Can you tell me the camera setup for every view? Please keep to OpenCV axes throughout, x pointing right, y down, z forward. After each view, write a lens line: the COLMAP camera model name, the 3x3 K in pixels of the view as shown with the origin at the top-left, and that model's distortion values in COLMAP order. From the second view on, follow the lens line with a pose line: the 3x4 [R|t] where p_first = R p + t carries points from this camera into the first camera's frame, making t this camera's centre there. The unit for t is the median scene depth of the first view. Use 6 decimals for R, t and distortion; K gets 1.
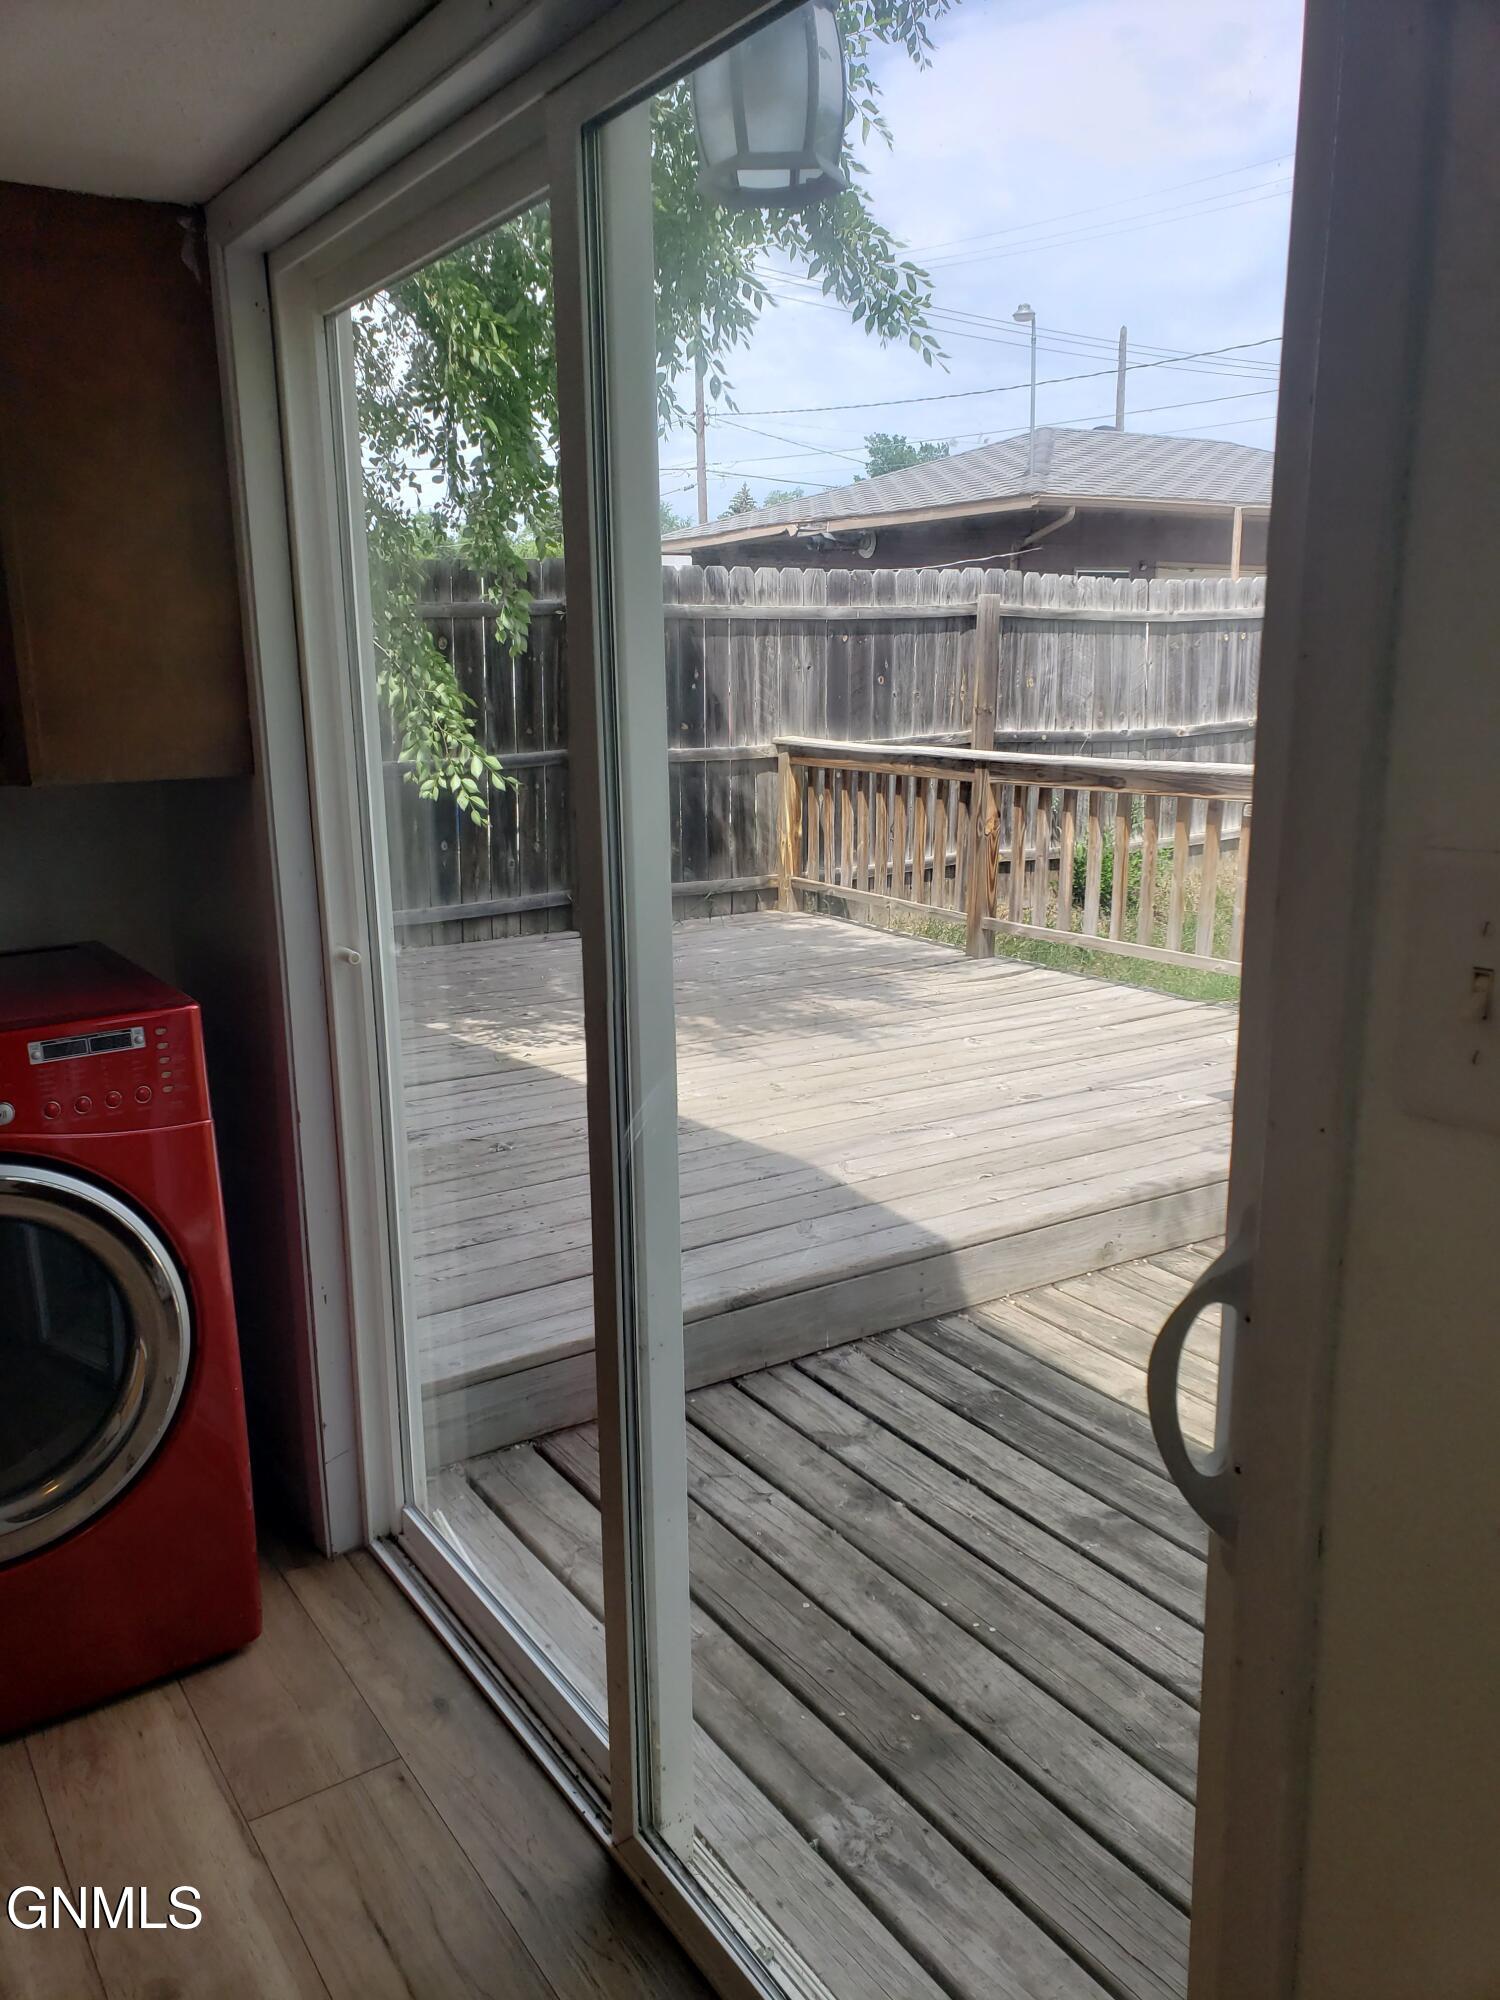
lens RADIAL K [[1540.7, 0, 750.0], [0, 1540.7, 1000.0], [0, 0, 1]] dist [0.014282, 0.002358]
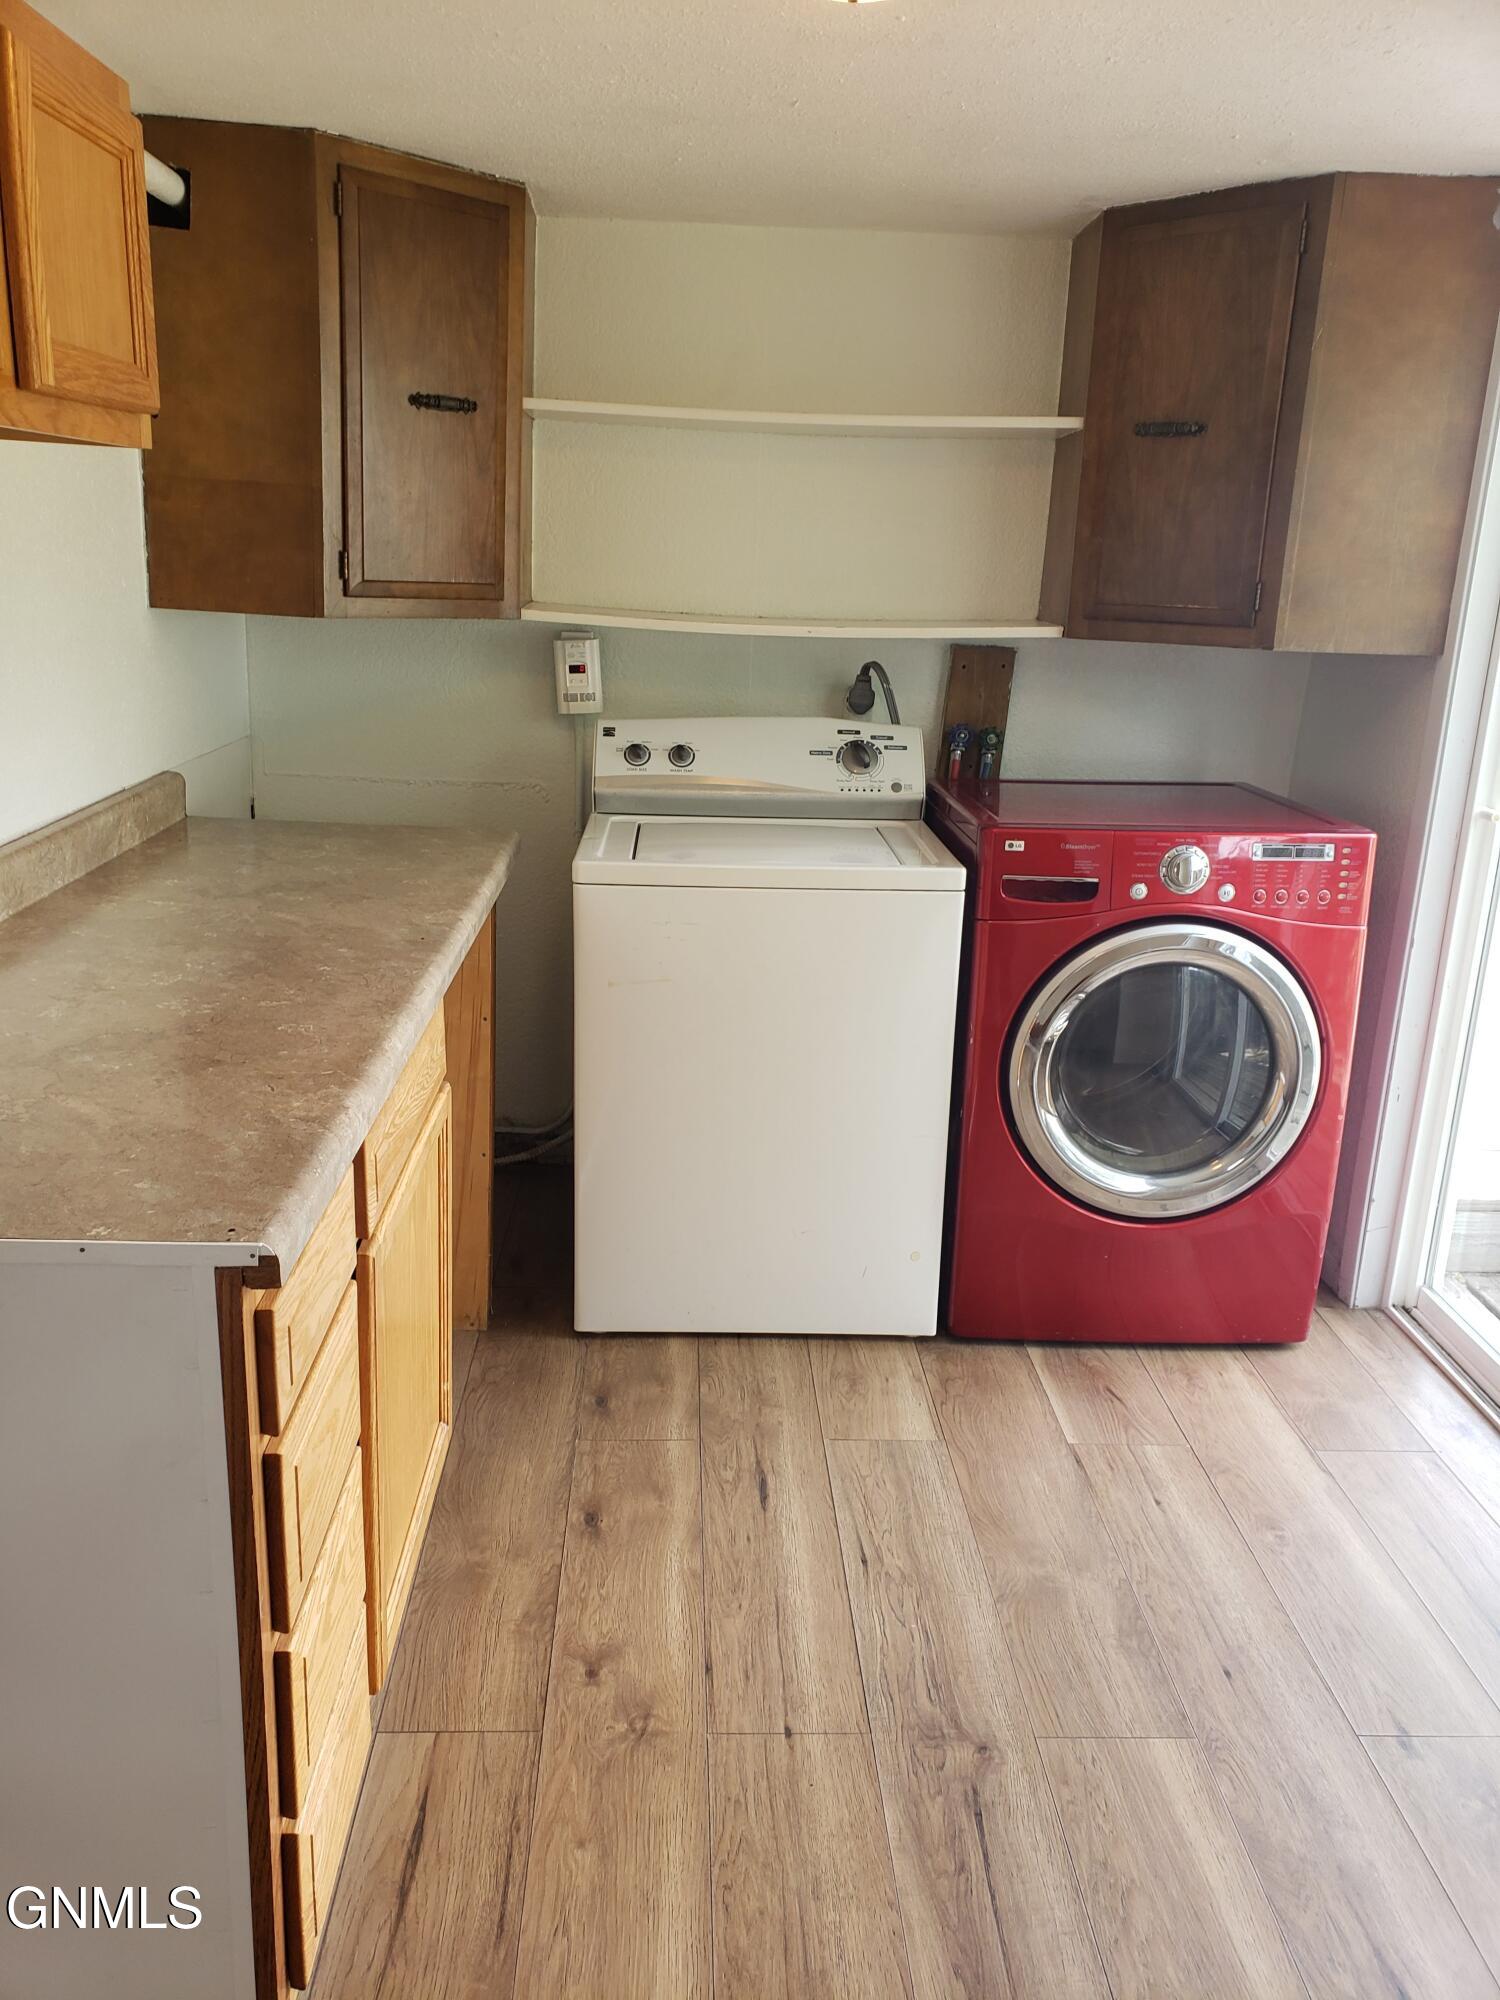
lens RADIAL K [[1621.1, 0, 750.0], [0, 1621.1, 1000.0], [0, 0, 1]] dist [0.026939, 0.001078]
pose [[0.854058, 0.188656, -0.484761, -0.117992], [-0.160190, 0.982013, 0.099949, 0.081154], [0.494898, -0.007709, 0.868917, -0.395915]]
